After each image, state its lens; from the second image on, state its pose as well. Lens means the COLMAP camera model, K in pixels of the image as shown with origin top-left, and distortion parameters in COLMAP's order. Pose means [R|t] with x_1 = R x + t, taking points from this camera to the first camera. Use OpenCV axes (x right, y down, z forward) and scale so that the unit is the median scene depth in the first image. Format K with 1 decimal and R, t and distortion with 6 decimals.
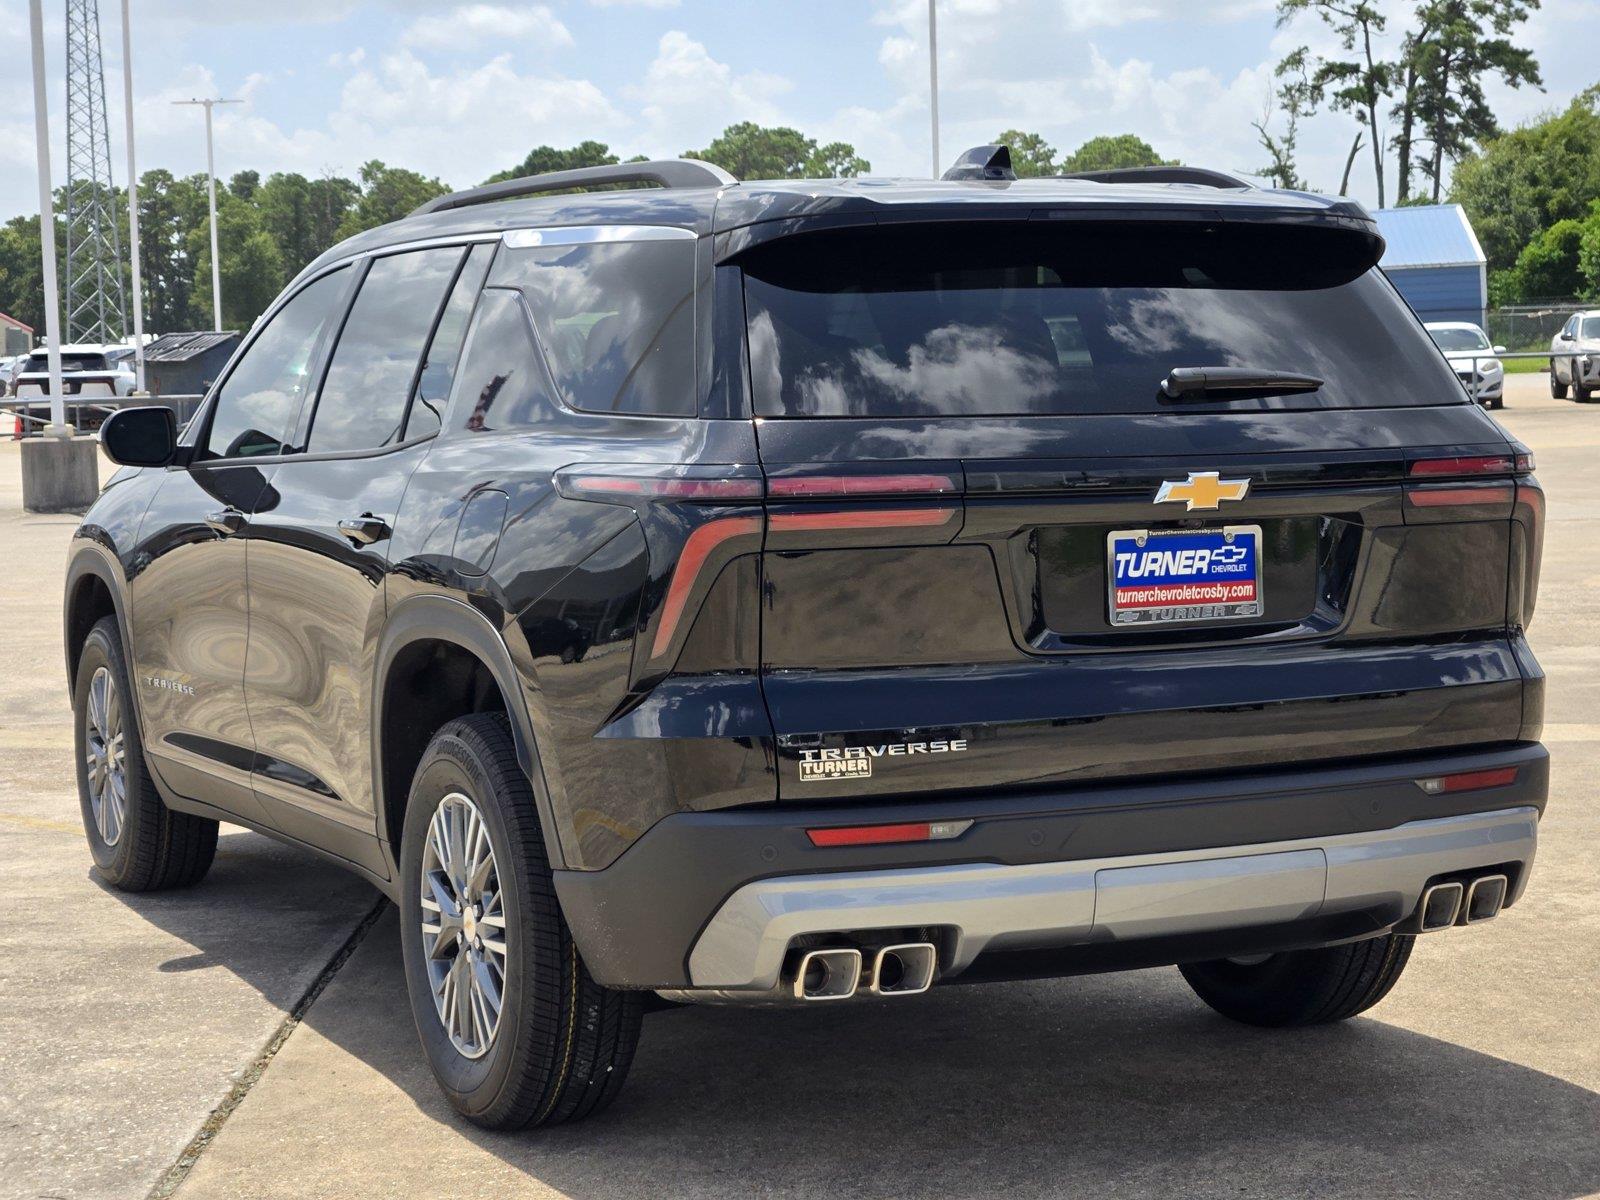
lens RADIAL K [[2859.8, 0, 754.1], [0, 2859.8, 594.7], [0, 0, 1]] dist [0.105499, 0.017009]
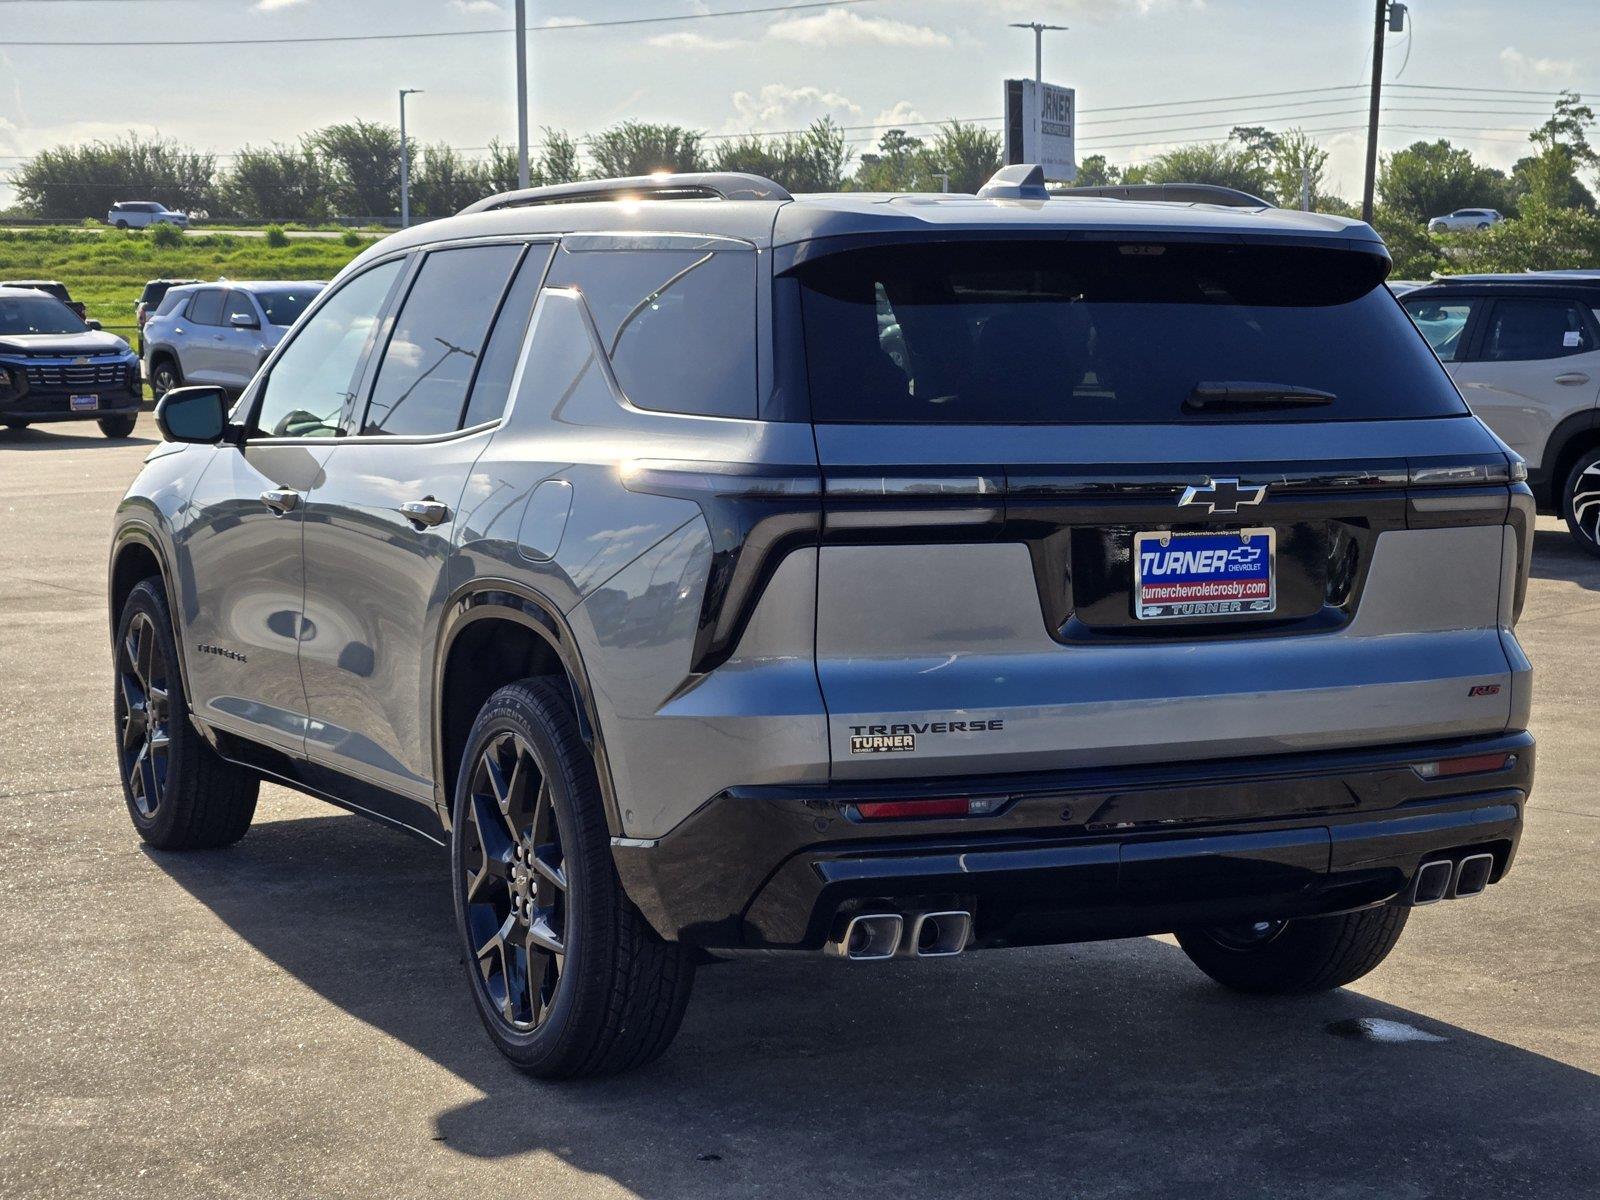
lens RADIAL K [[2957.8, 0, 800.4], [0, 2957.8, 638.4], [0, 0, 1]] dist [0.125382, -0.053323]
pose [[0.999525, 0.015667, 0.026552, -0.030854], [-0.016389, 0.999495, 0.027207, -0.010168], [-0.026112, -0.027630, 0.999277, -0.112592]]
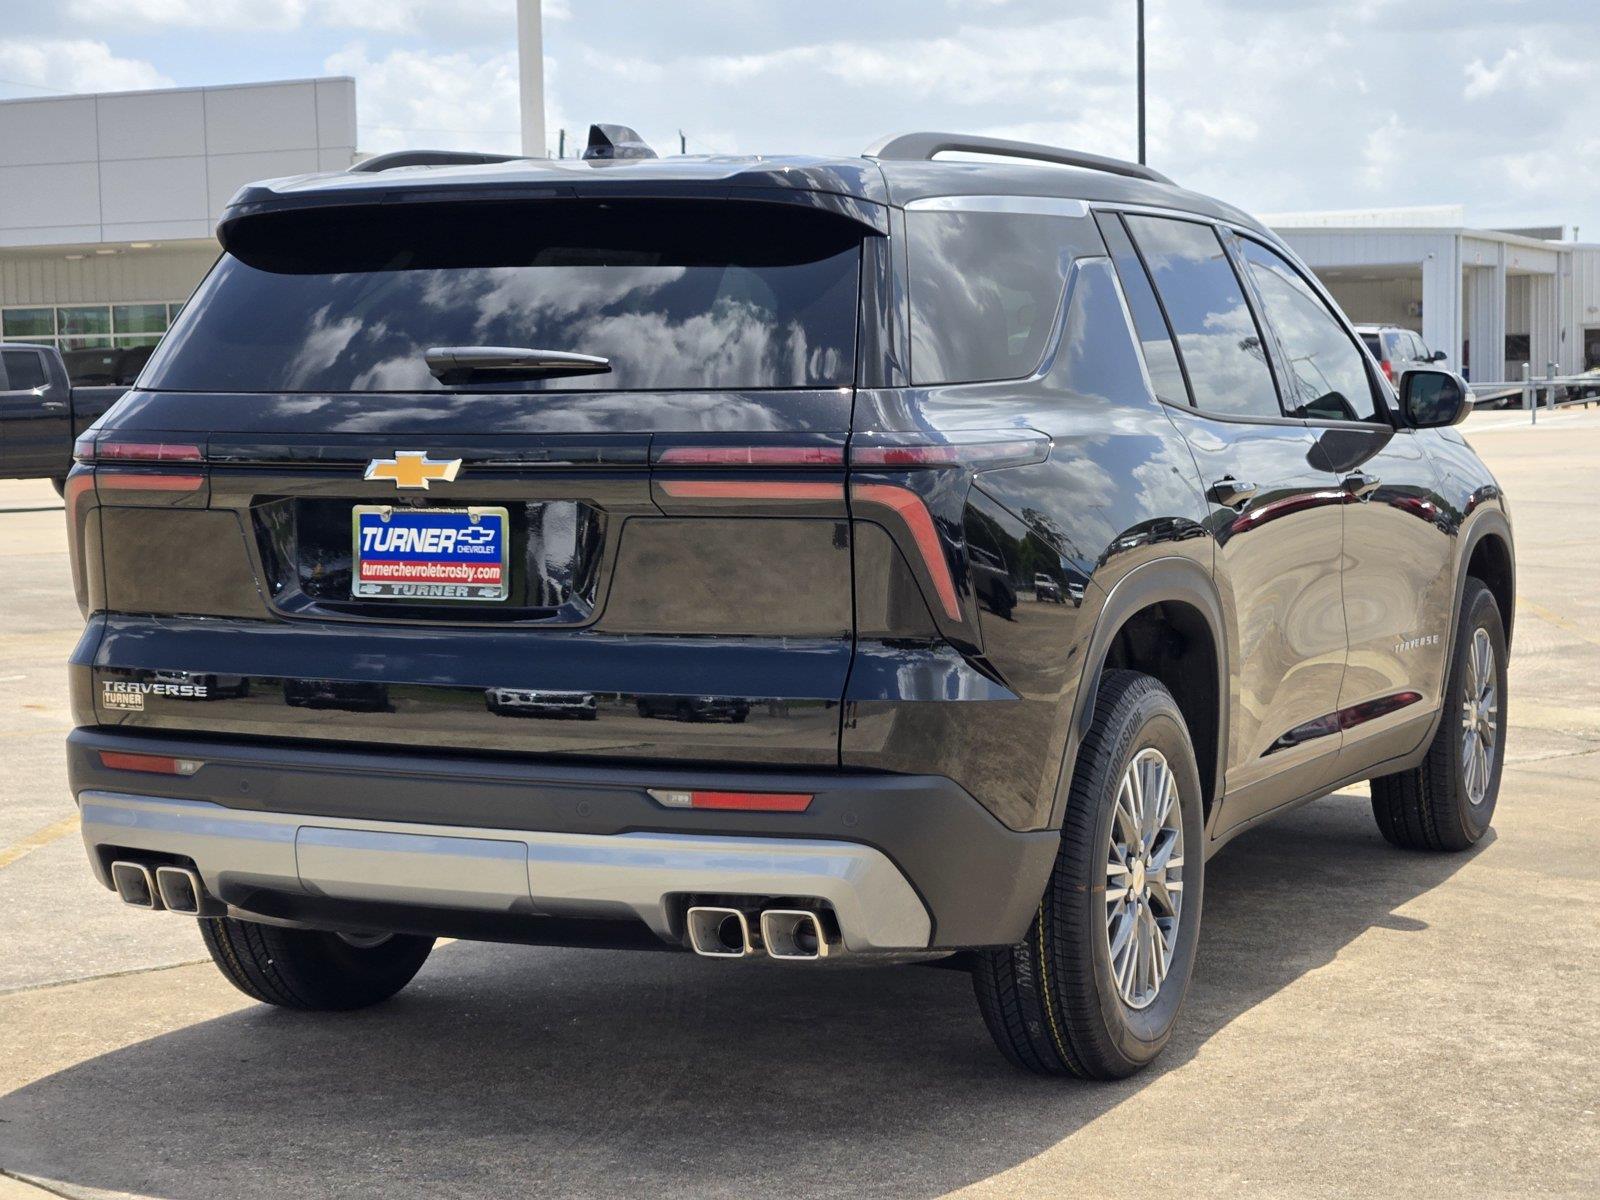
lens RADIAL K [[2817.3, 0, 775.5], [0, 2817.3, 604.5], [0, 0, 1]] dist [0.143546, 0.268493]
pose [[0.609499, 0.076063, -0.789129, 1.007730], [-0.055446, 0.997039, 0.053278, -0.048259], [0.790845, 0.011281, 0.611912, 0.484010]]
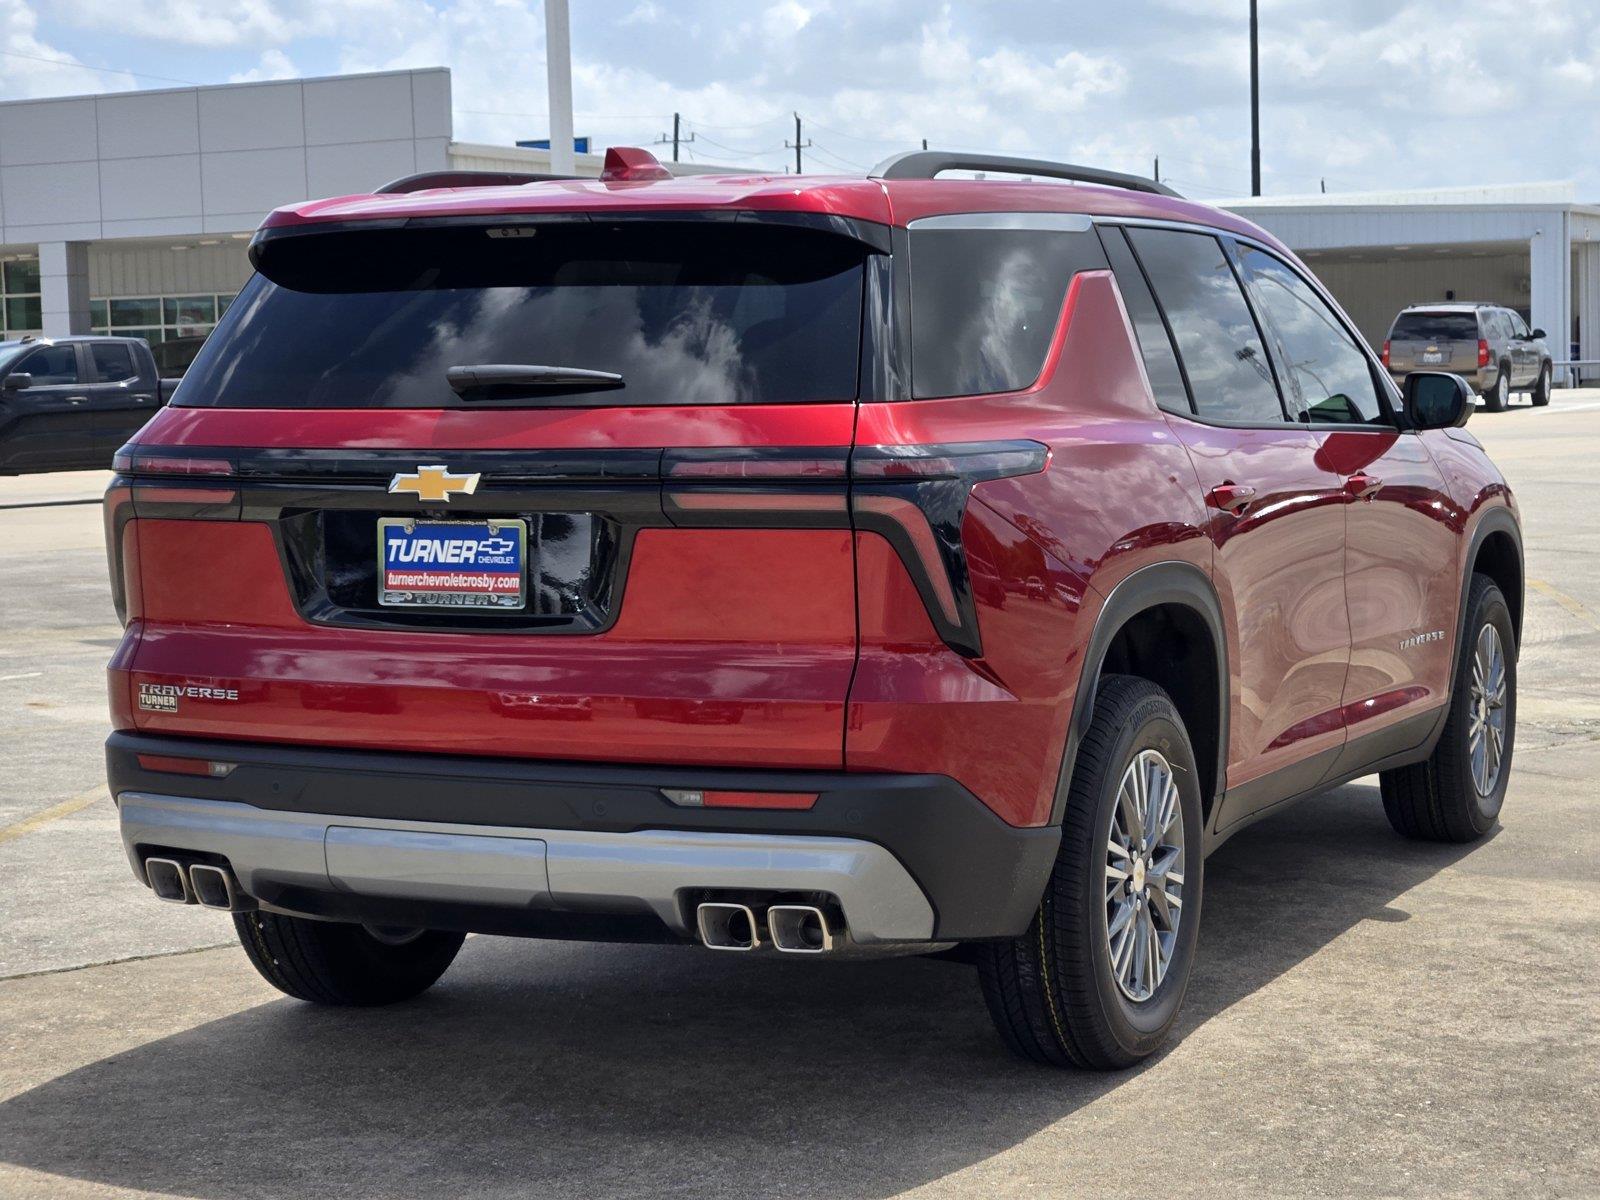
lens RADIAL K [[2852.6, 0, 820.9], [0, 2852.6, 598.1], [0, 0, 1]] dist [0.032101, 0.912858]
pose [[0.612140, 0.074043, -0.787275, 1.057045], [-0.051065, 0.997230, 0.054084, -0.057536], [0.789099, 0.007095, 0.614226, 0.458823]]
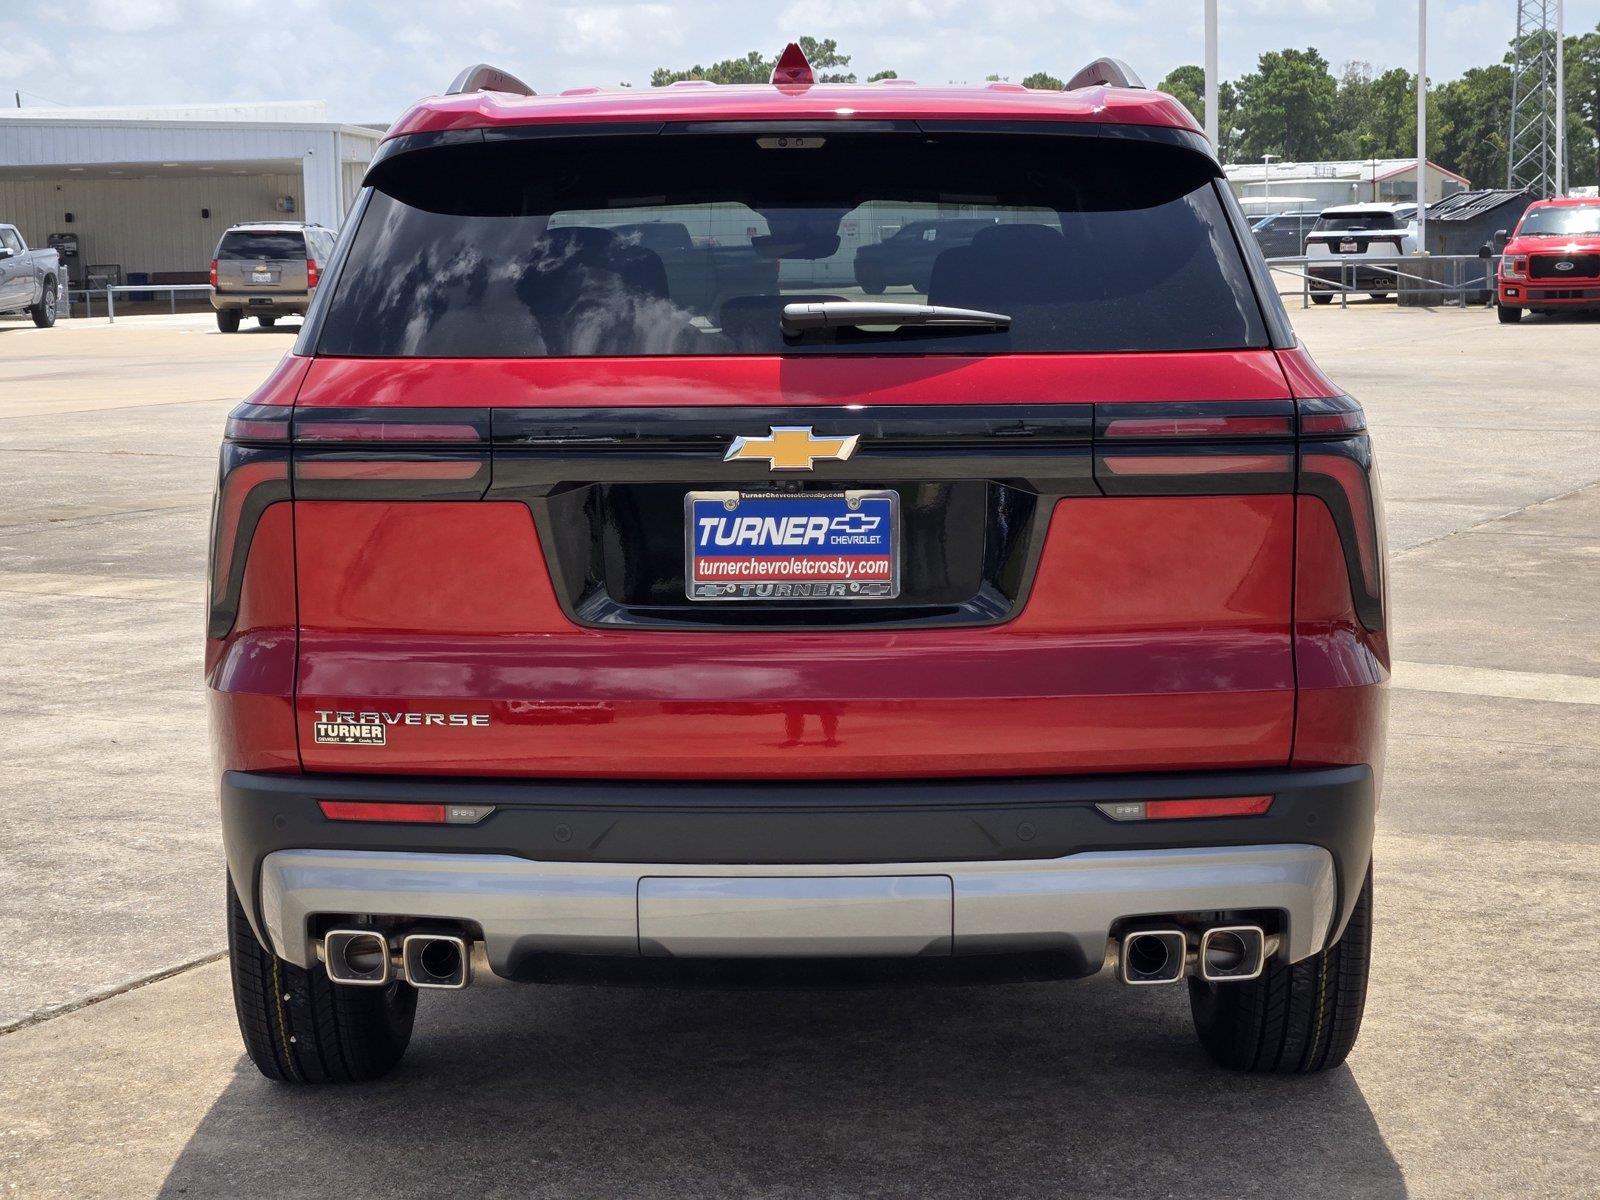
lens RADIAL K [[2960.5, 0, 800.0], [0, 2960.5, 600.0], [0, 0, 1]] dist [-0.430506, 2.213956]
pose [[0.885276, 0.063237, -0.460747, 0.558593], [-0.039244, 0.997337, 0.061480, -0.044896], [0.463408, -0.036345, 0.885399, 0.214772]]
